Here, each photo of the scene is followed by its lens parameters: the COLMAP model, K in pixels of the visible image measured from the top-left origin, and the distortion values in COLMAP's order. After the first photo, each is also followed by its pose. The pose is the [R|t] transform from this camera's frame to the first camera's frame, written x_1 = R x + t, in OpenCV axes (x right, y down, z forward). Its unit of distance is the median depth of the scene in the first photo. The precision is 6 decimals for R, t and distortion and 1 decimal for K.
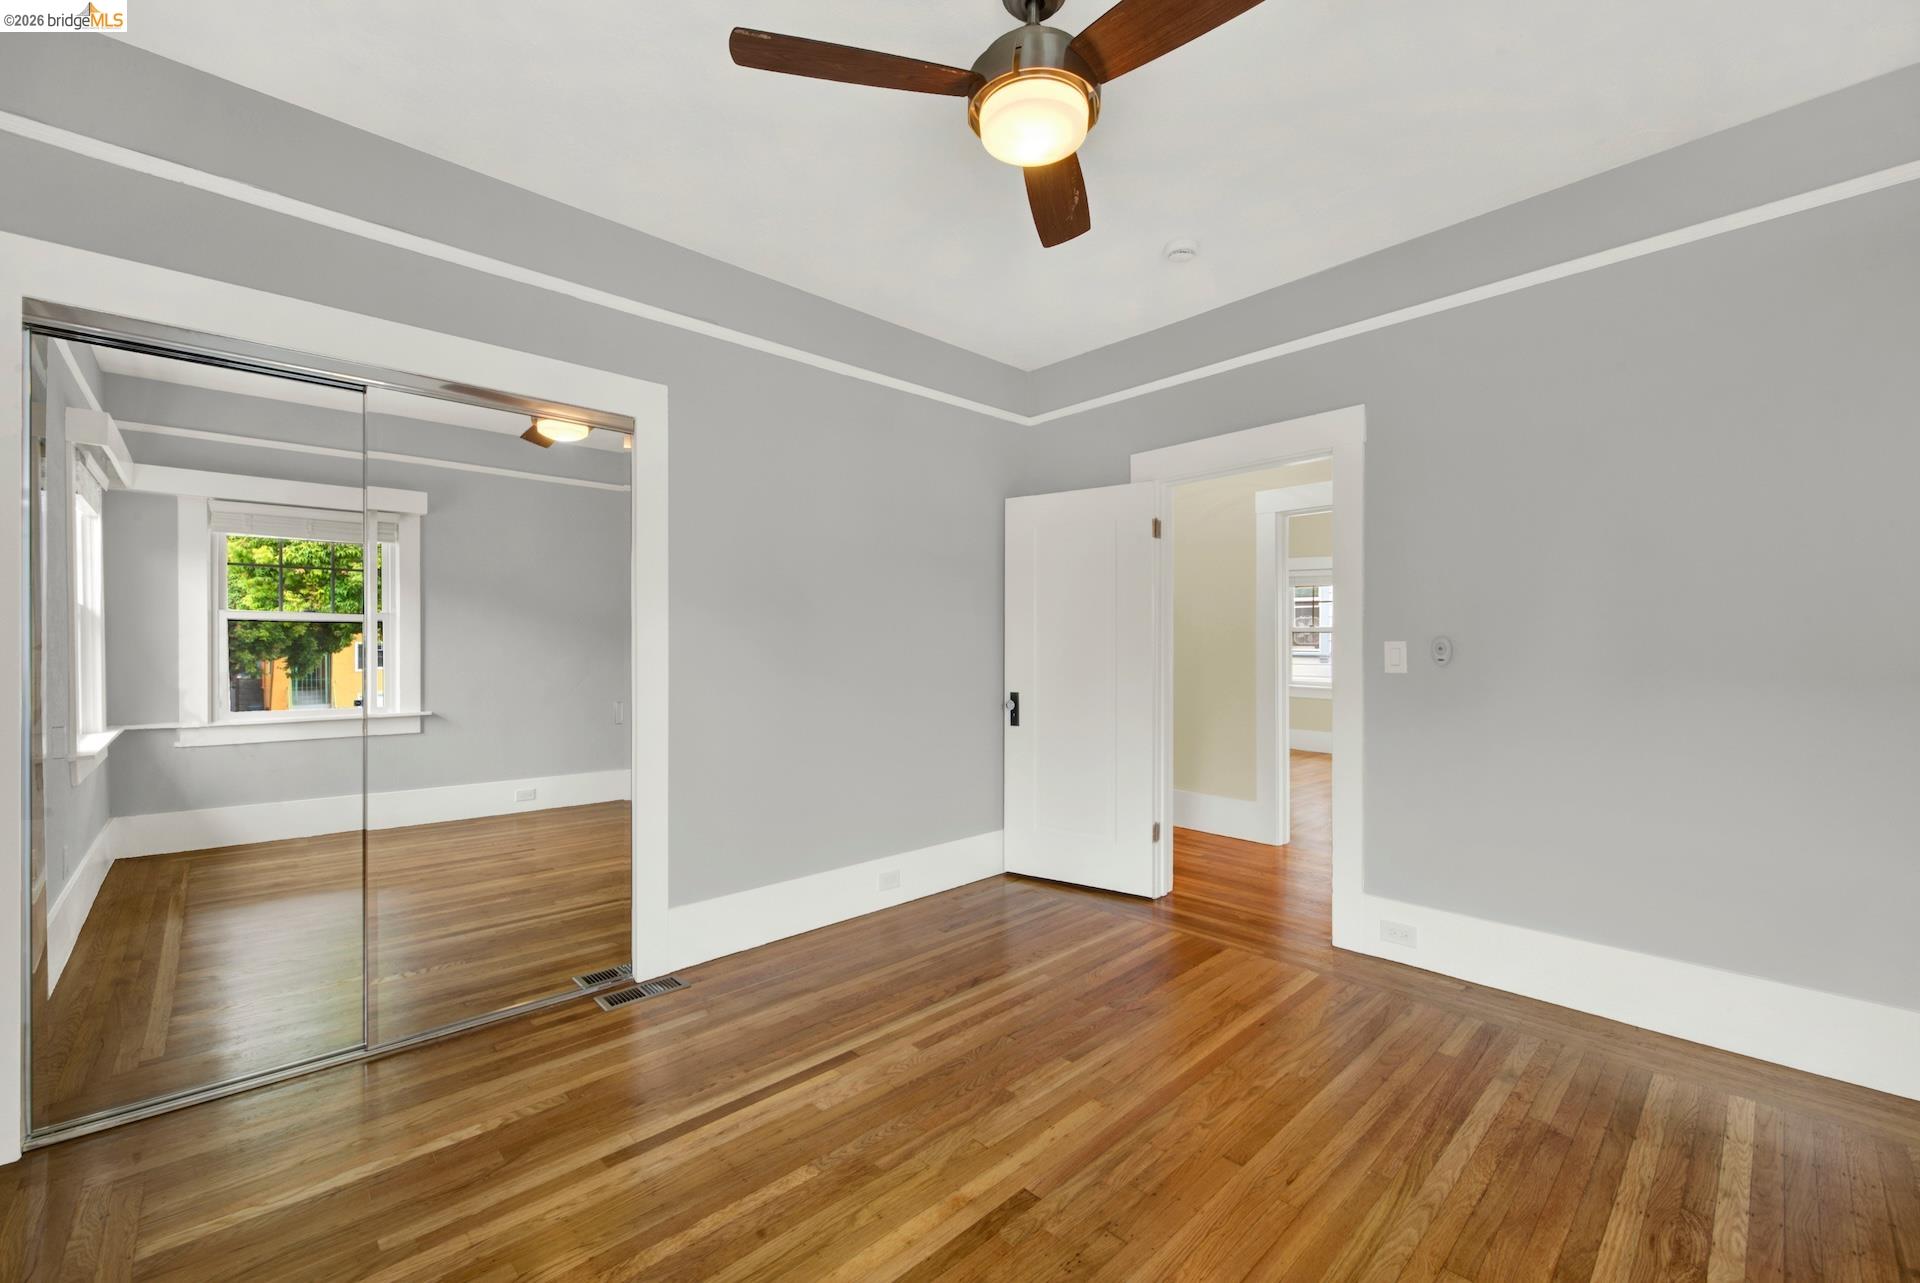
lens RADIAL K [[785.8, 0, 960.0], [0, 785.8, 641.5], [0, 0, 1]] dist [-0.000123, -0.000281]
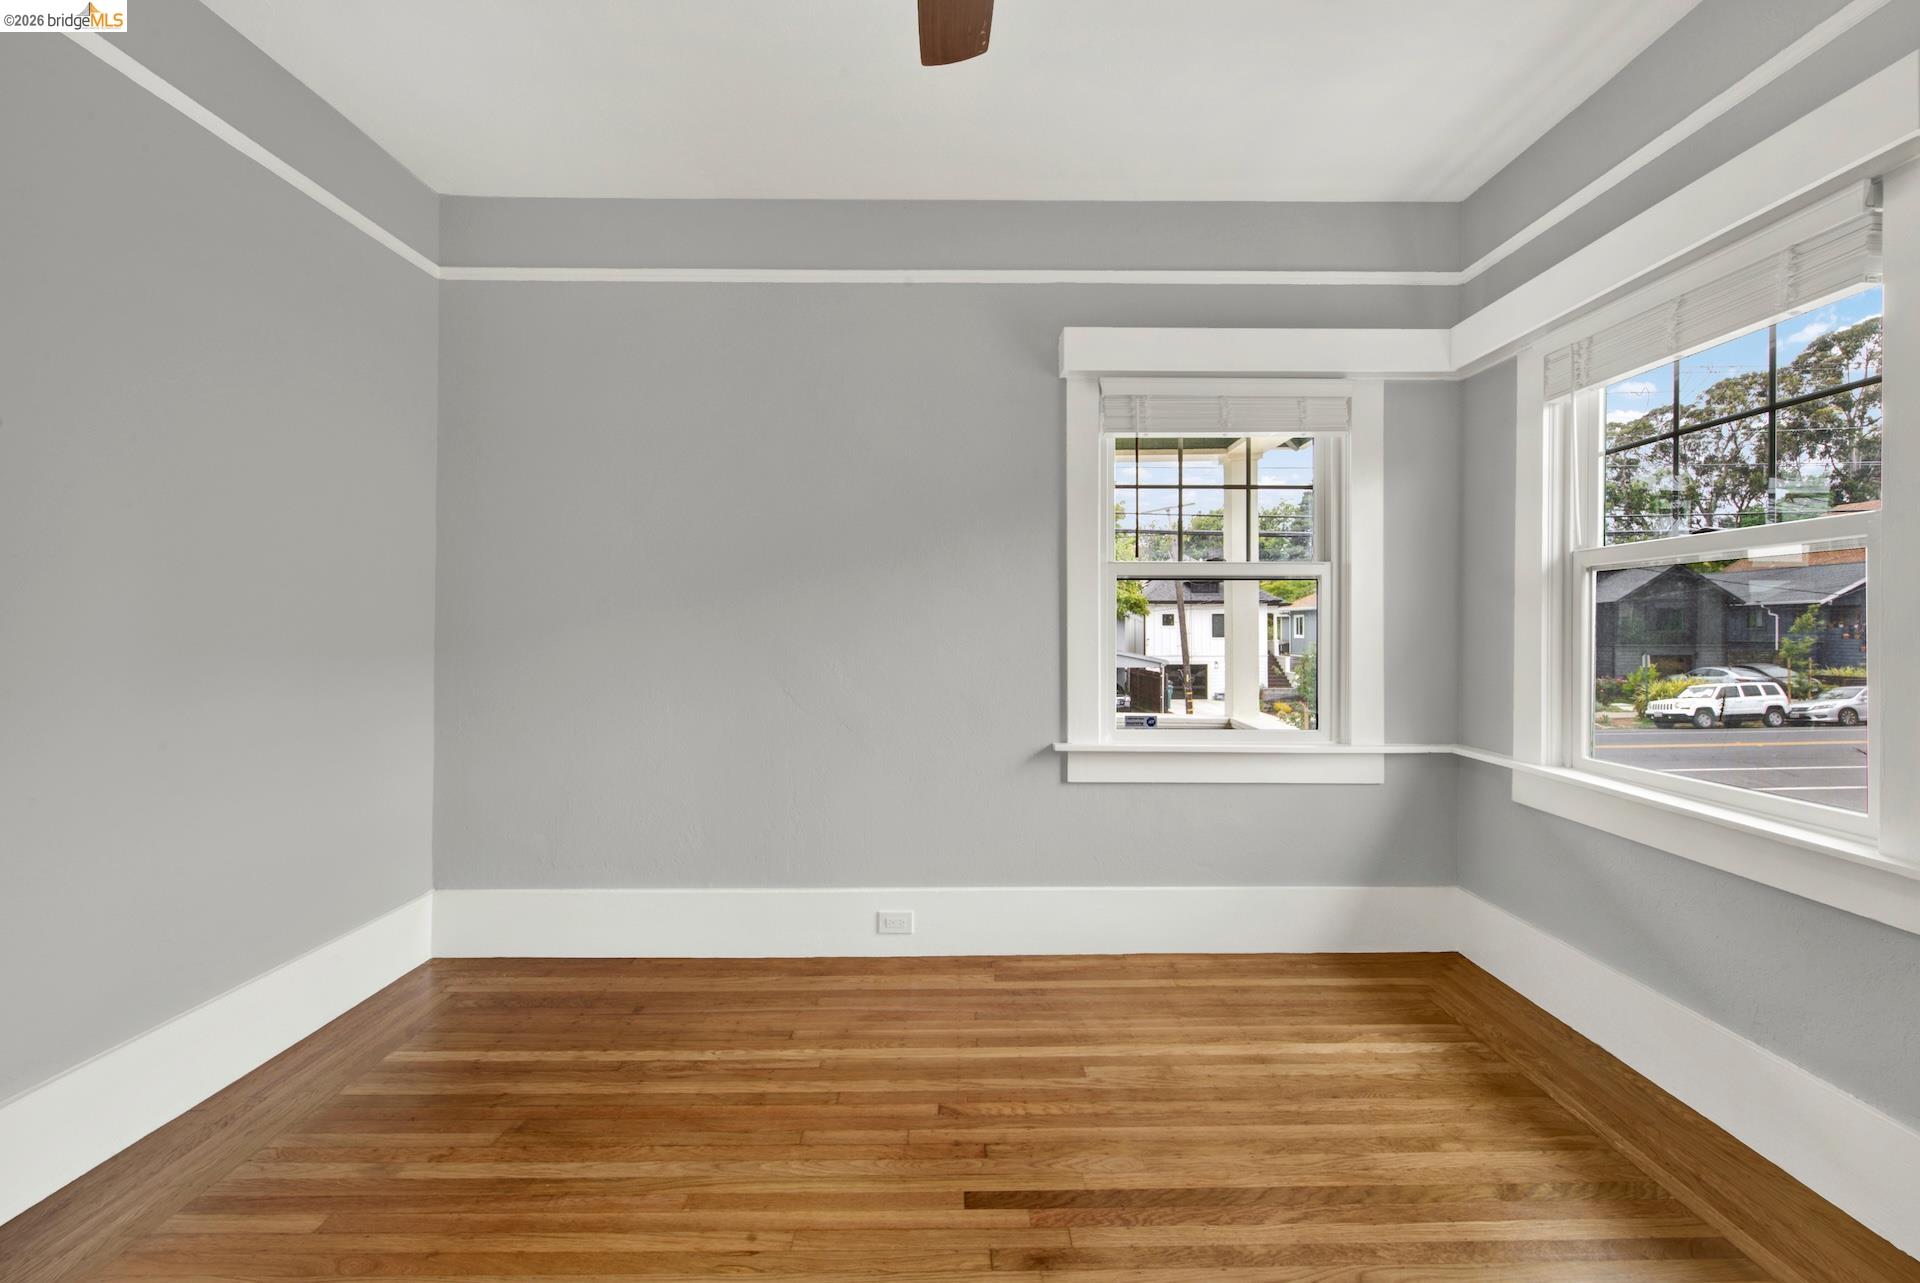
lens RADIAL K [[785.8, 0, 960.0], [0, 785.8, 641.5], [0, 0, 1]] dist [-0.000123, -0.000281]
pose [[-0.727688, -0.012149, 0.685800, -0.271501], [-0.003653, 0.999898, 0.013838, 0.010984], [-0.685898, 0.007564, -0.727658, 1.240891]]
